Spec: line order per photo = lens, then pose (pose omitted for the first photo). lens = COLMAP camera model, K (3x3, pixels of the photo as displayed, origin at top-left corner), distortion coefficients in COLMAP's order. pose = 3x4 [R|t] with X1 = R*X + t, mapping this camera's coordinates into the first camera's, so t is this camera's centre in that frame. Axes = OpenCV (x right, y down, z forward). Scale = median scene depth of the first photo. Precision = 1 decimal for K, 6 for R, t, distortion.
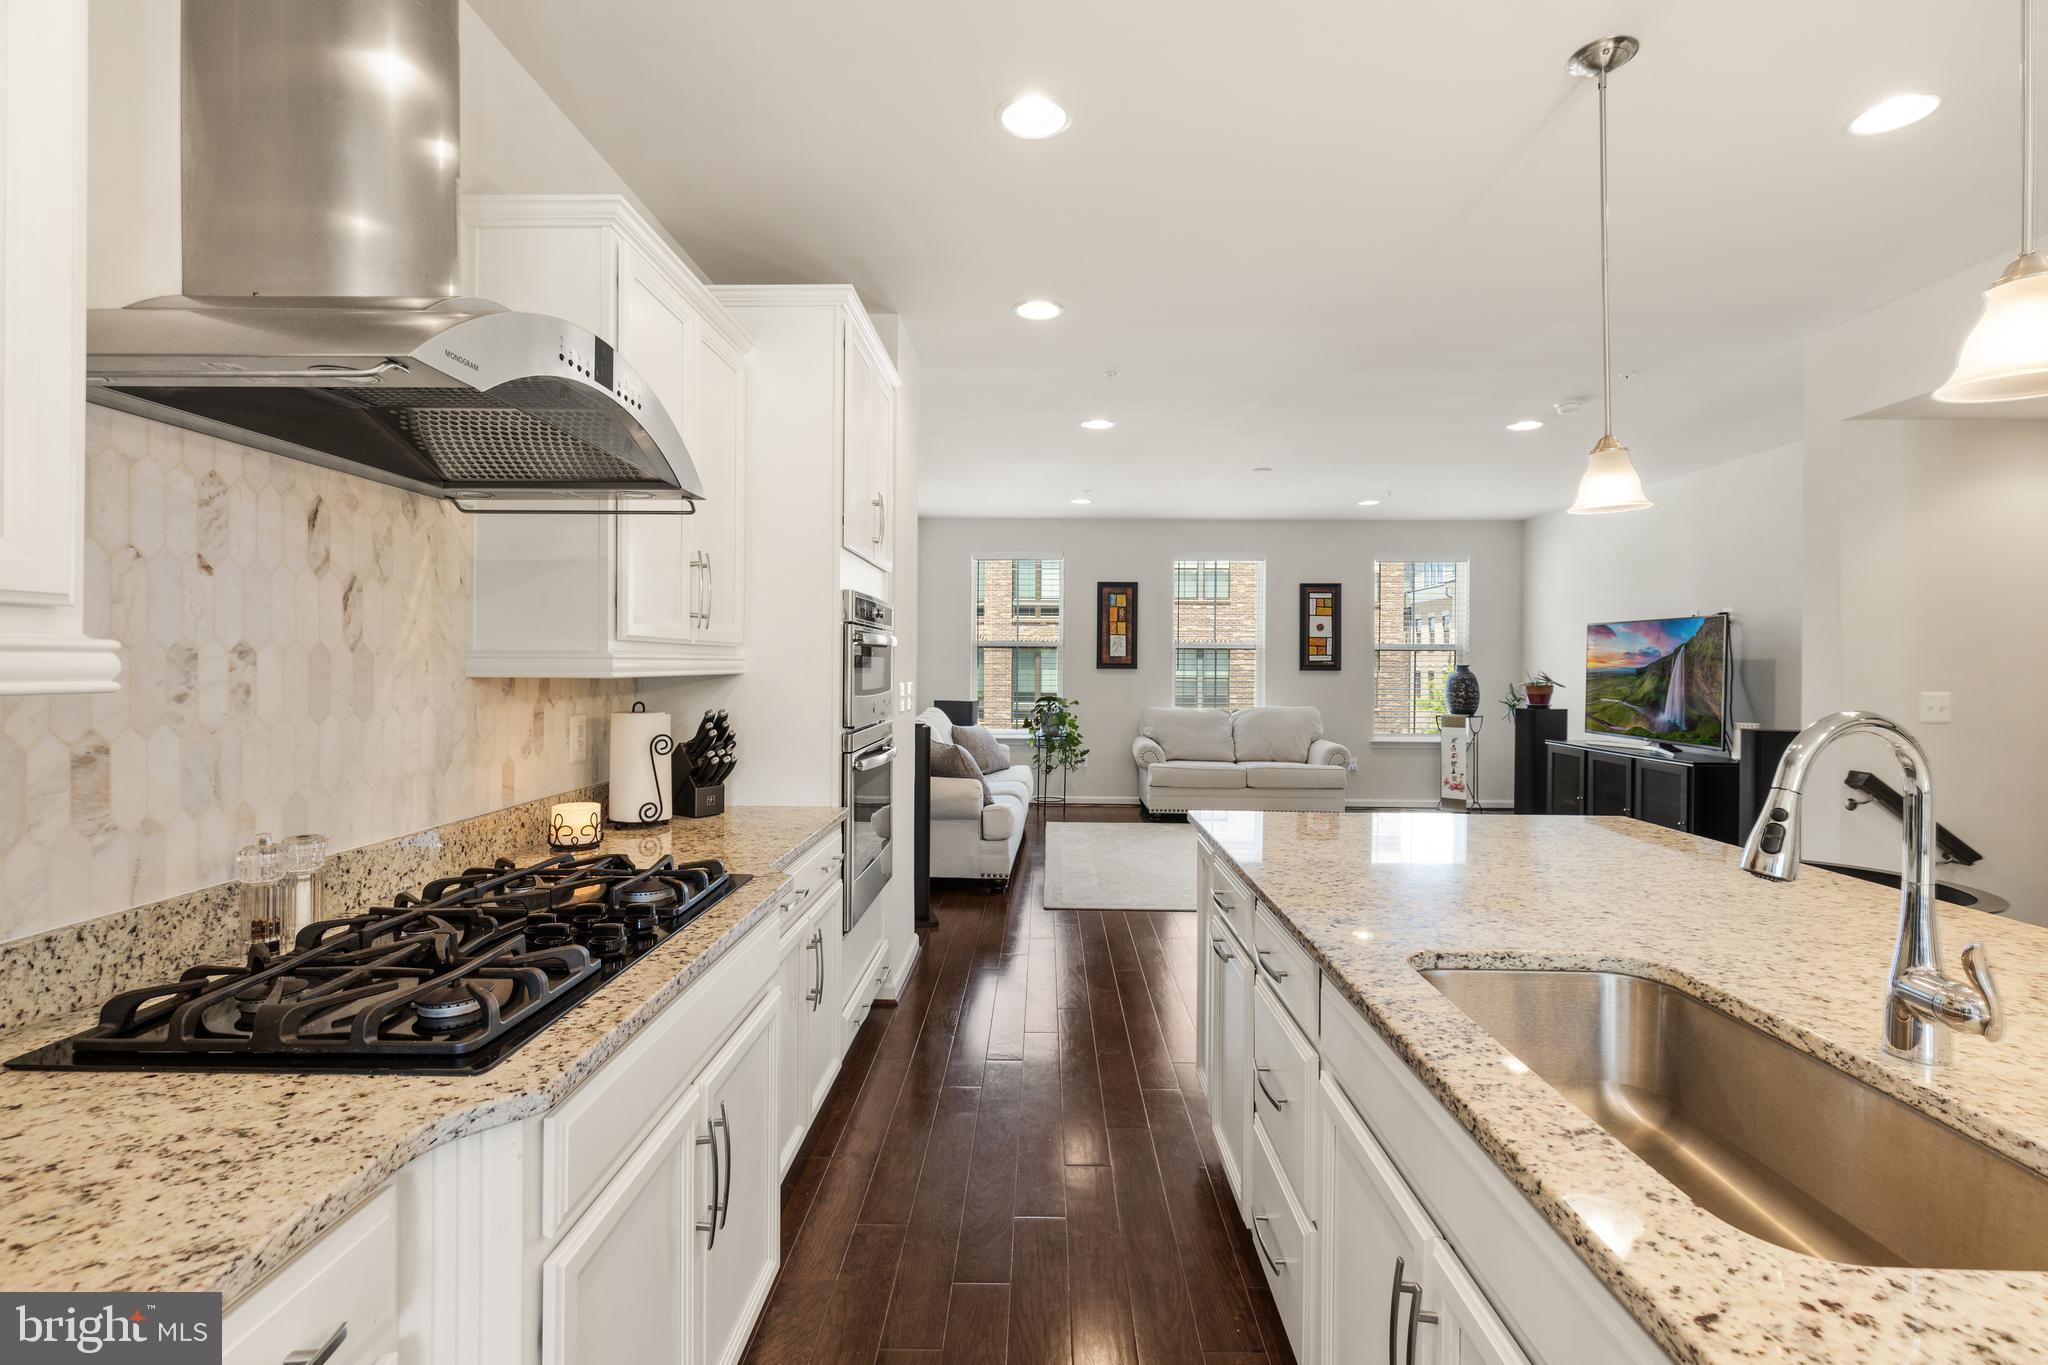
lens RADIAL K [[927.1, 0, 1035.4], [0, 927.1, 661.5], [0, 0, 1]] dist [0.005941, -0.001785]
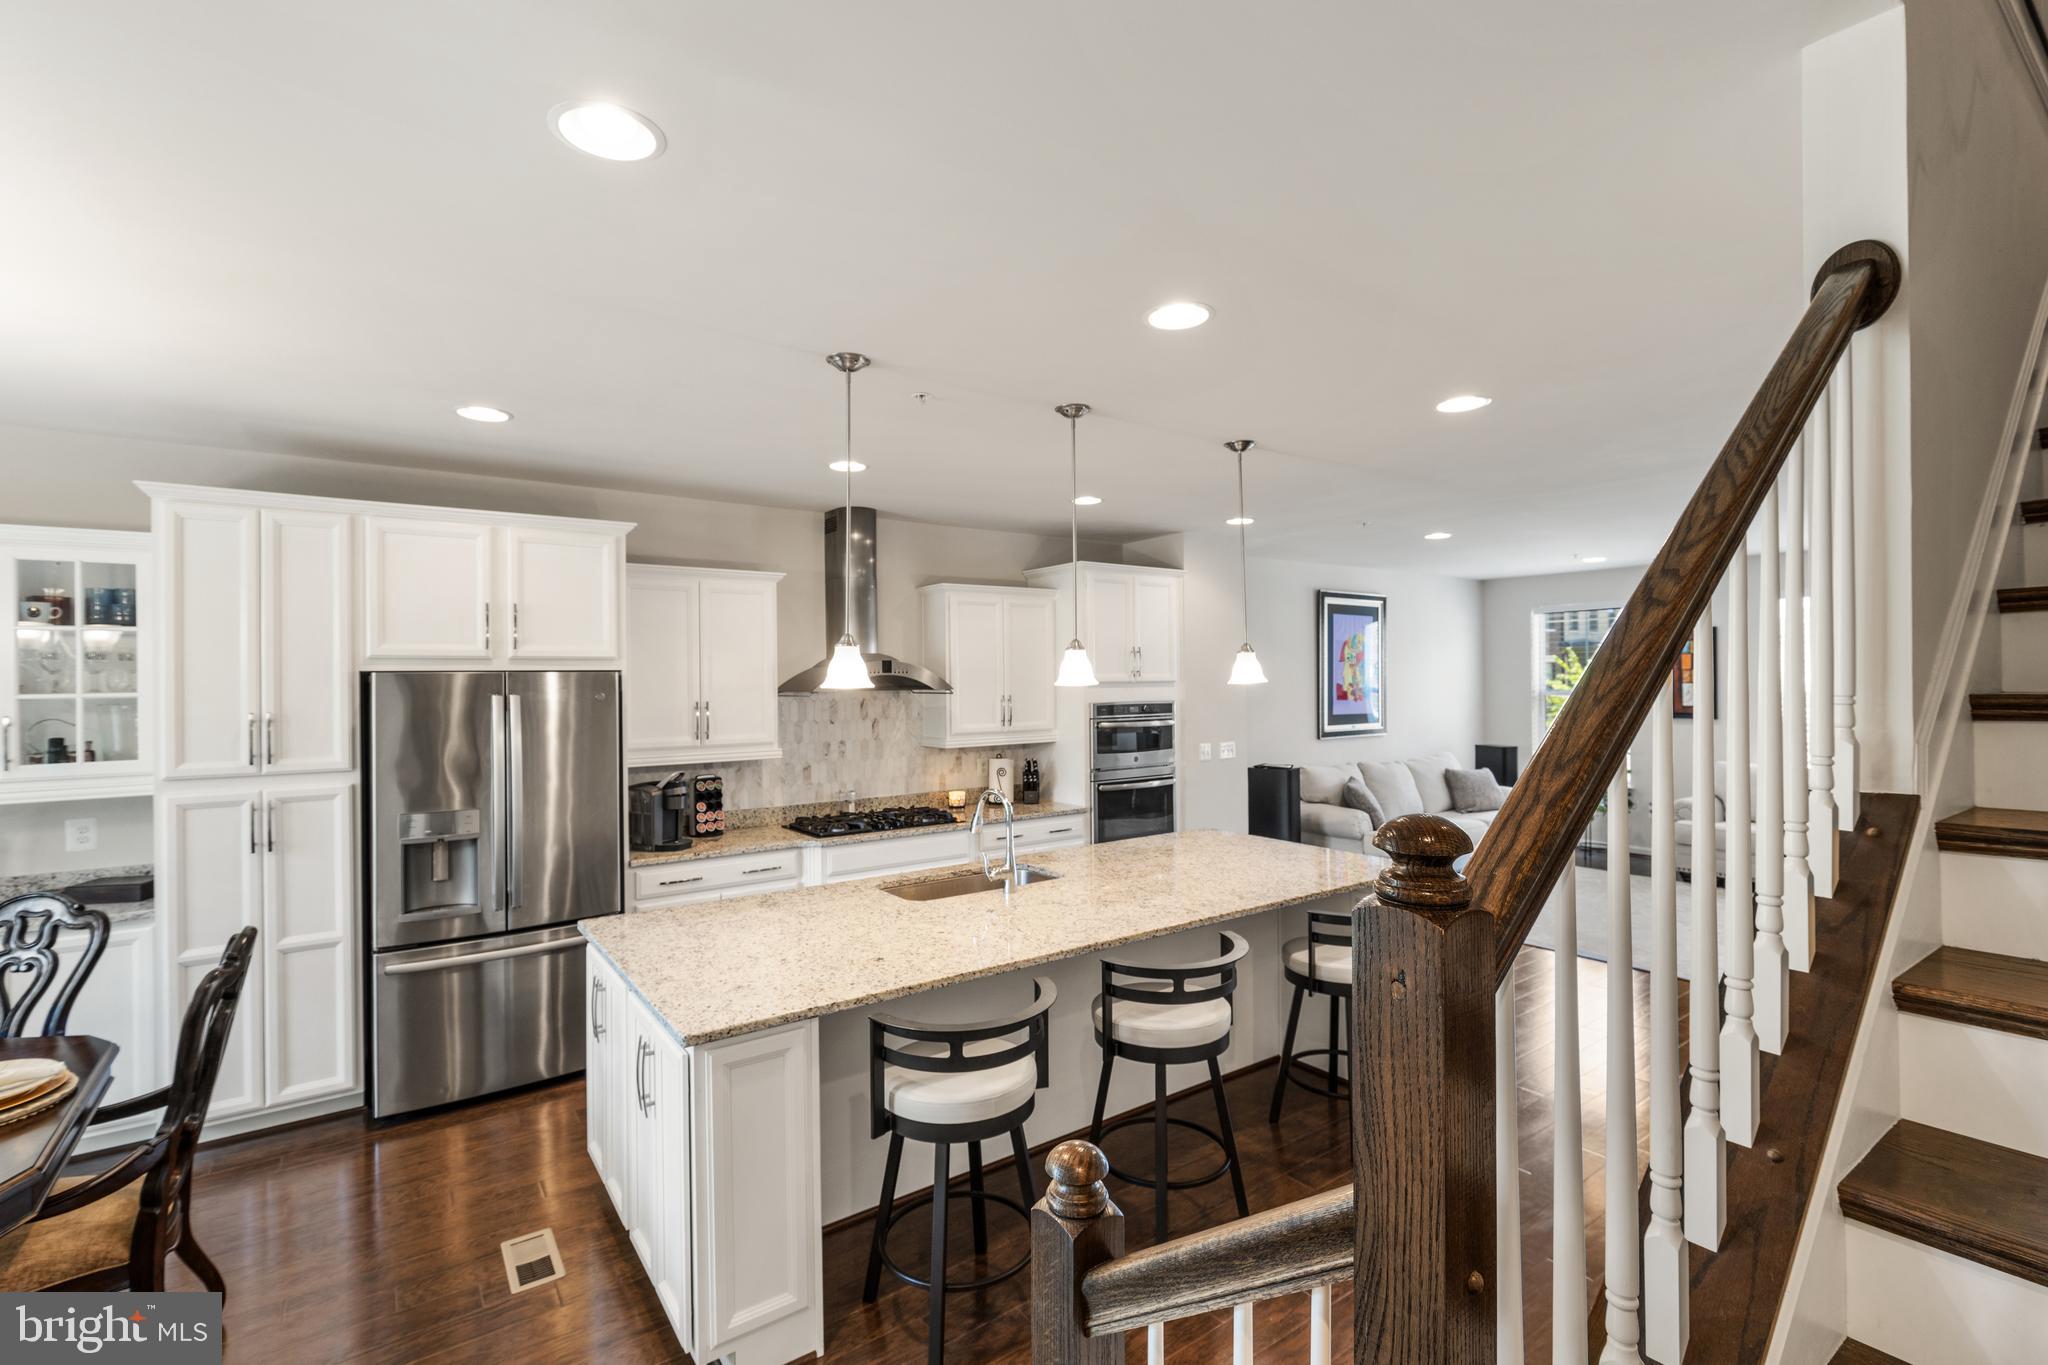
lens RADIAL K [[927.1, 0, 1023.6], [0, 927.1, 678.1], [0, 0, 1]] dist [0.005941, -0.001785]
pose [[0.595957, -0.011010, -0.802941, 0.535420], [0.014265, 0.999893, -0.003123, -0.050417], [0.802889, -0.009593, 0.596051, -0.140002]]
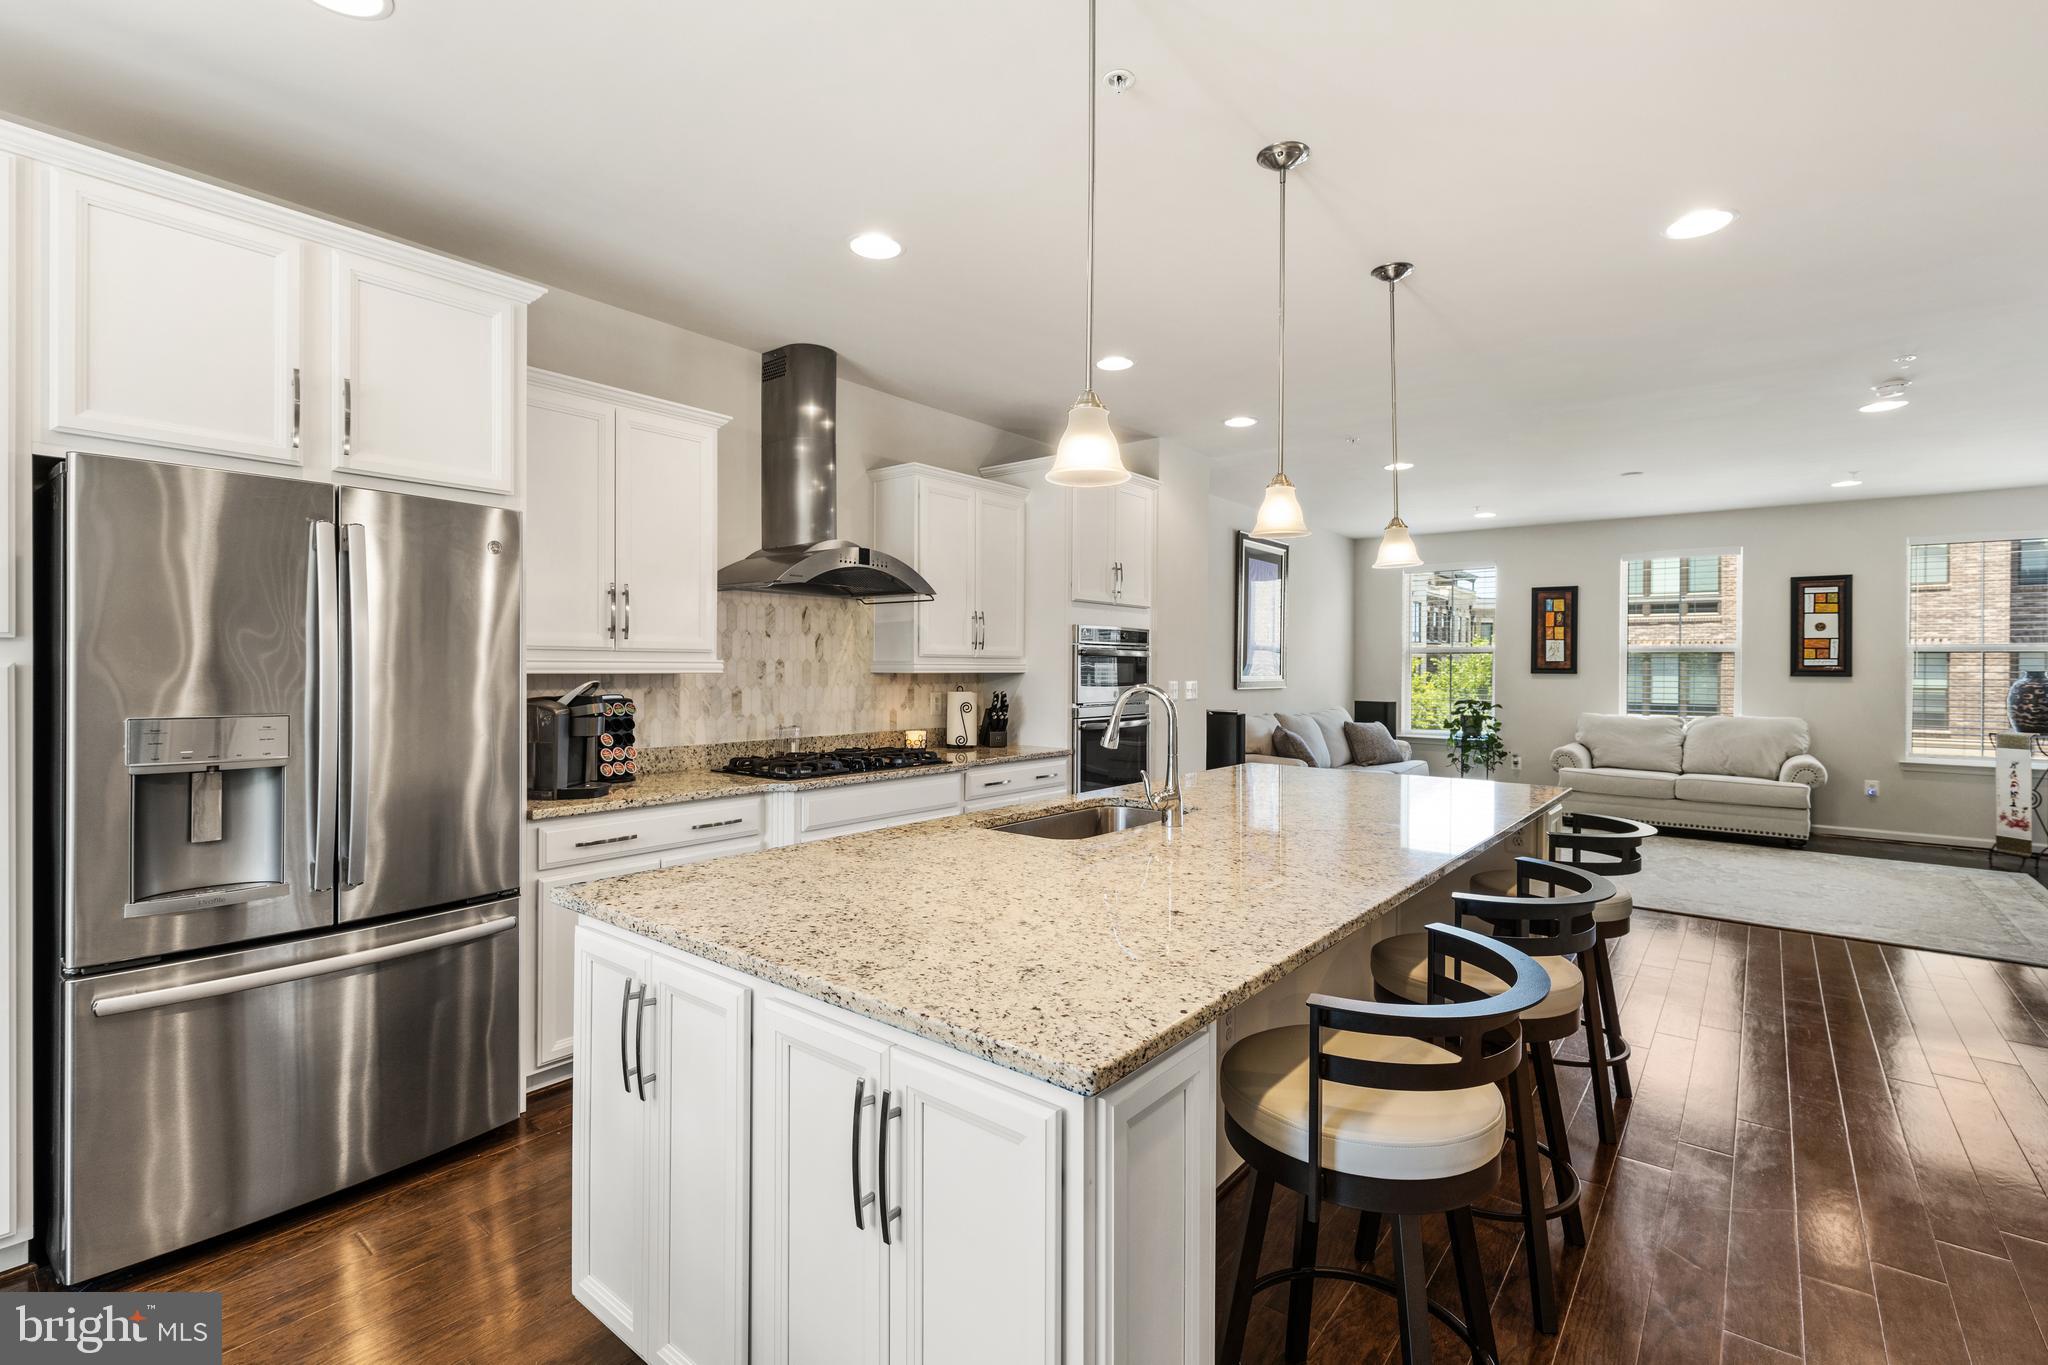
lens RADIAL K [[927.1, 0, 1032.0], [0, 927.1, 668.3], [0, 0, 1]] dist [0.005941, -0.001785]
pose [[0.789546, -0.000178, -0.613692, 0.310899], [0.000617, 1.000000, 0.000503, 0.001246], [0.613692, -0.000776, 0.789545, -0.164271]]
